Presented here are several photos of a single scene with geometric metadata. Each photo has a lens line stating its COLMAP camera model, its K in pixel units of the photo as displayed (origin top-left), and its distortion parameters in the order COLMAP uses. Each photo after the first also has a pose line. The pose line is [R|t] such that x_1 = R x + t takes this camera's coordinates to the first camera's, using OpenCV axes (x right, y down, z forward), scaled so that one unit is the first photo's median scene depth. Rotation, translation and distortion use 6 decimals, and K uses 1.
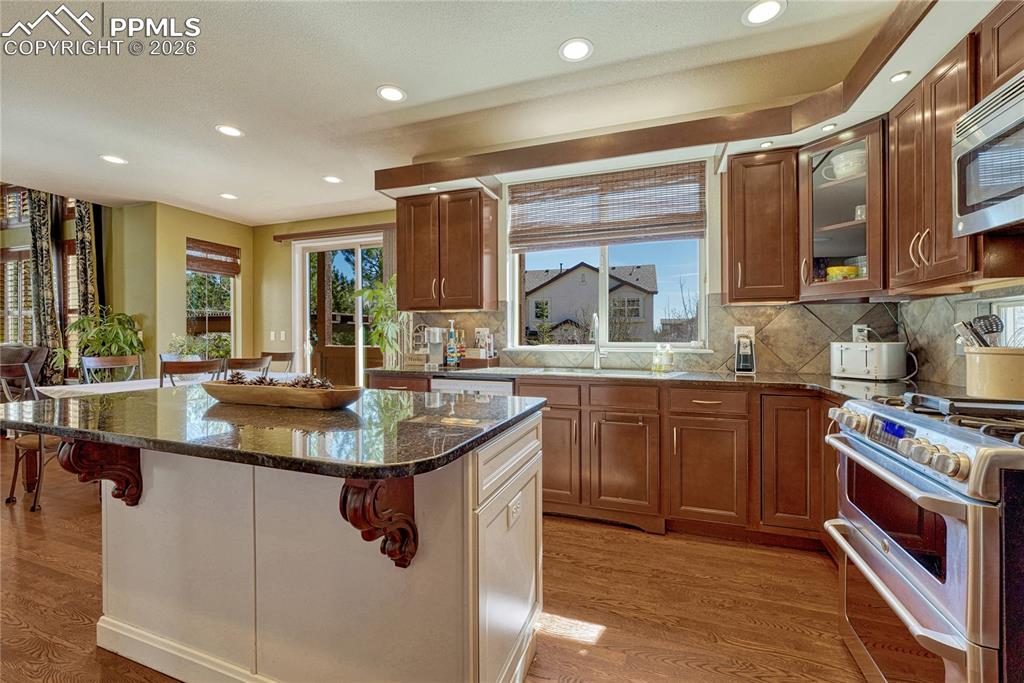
lens RADIAL K [[418.9, 0, 514.6], [0, 418.9, 338.3], [0, 0, 1]] dist [-0.013224, 0.002161]
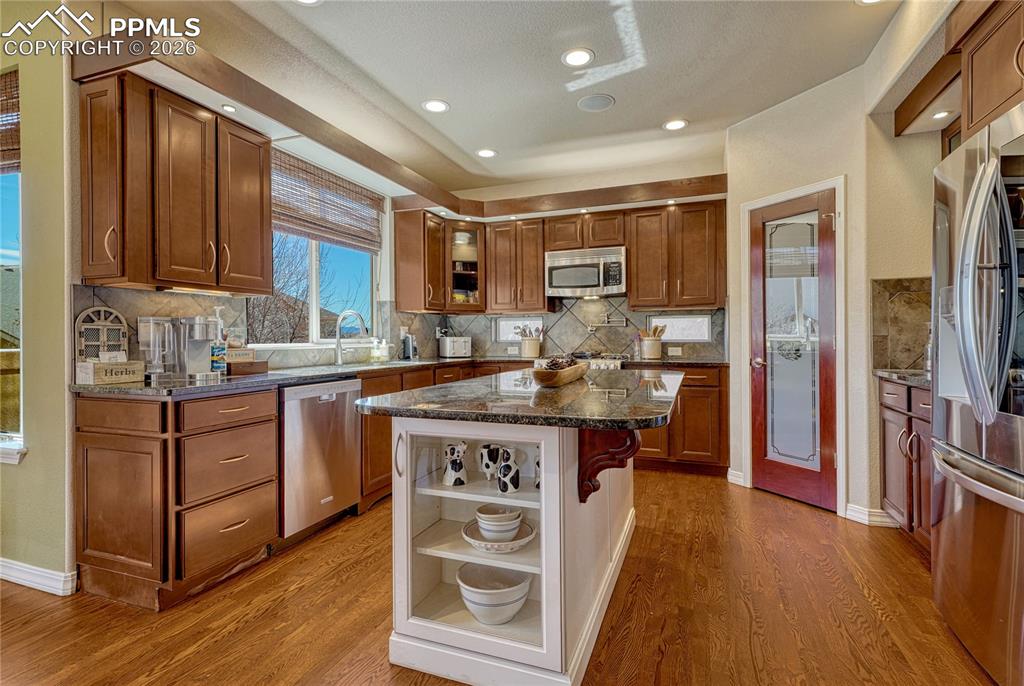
lens RADIAL K [[493.6, 0, 514.6], [0, 493.6, 339.5], [0, 0, 1]] dist [-0.002903, 0.000015]
pose [[0.011138, -0.002074, 0.999936, -0.979538], [0.011659, 0.999930, 0.001944, 0.014318], [-0.999870, 0.011636, 0.011161, 0.541002]]
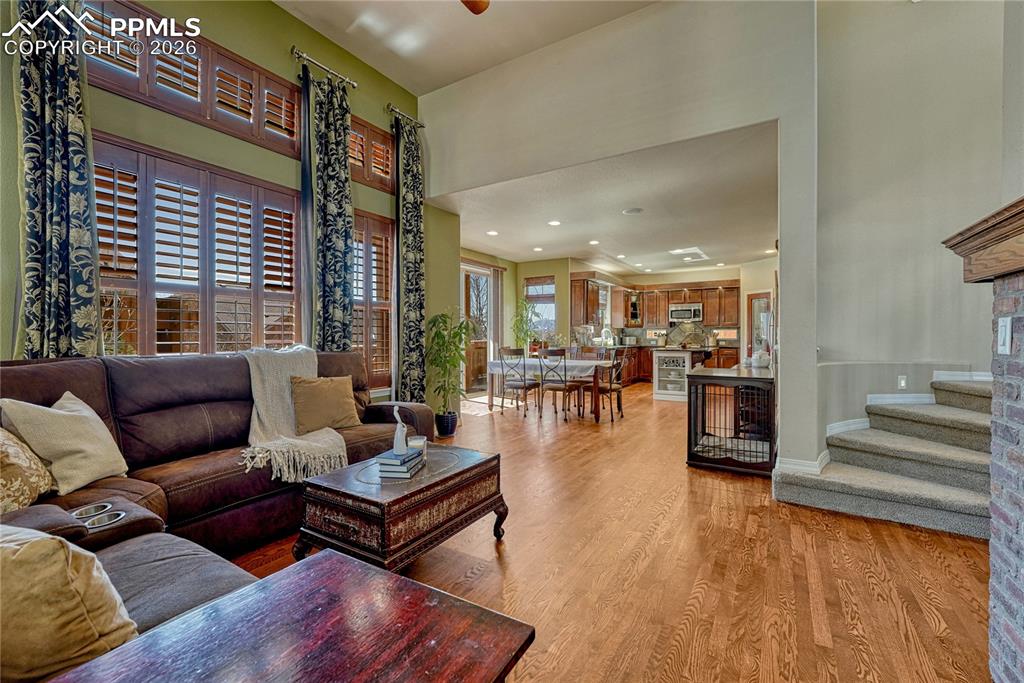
lens RADIAL K [[439.7, 0, 509.7], [0, 439.7, 338.4], [0, 0, 1]] dist [-0.012356, 0.000612]
pose [[0.214161, -0.000588, 0.976798, -3.699593], [0.006949, 0.999975, -0.000922, 0.014838], [-0.976774, 0.006985, 0.214160, 1.060245]]
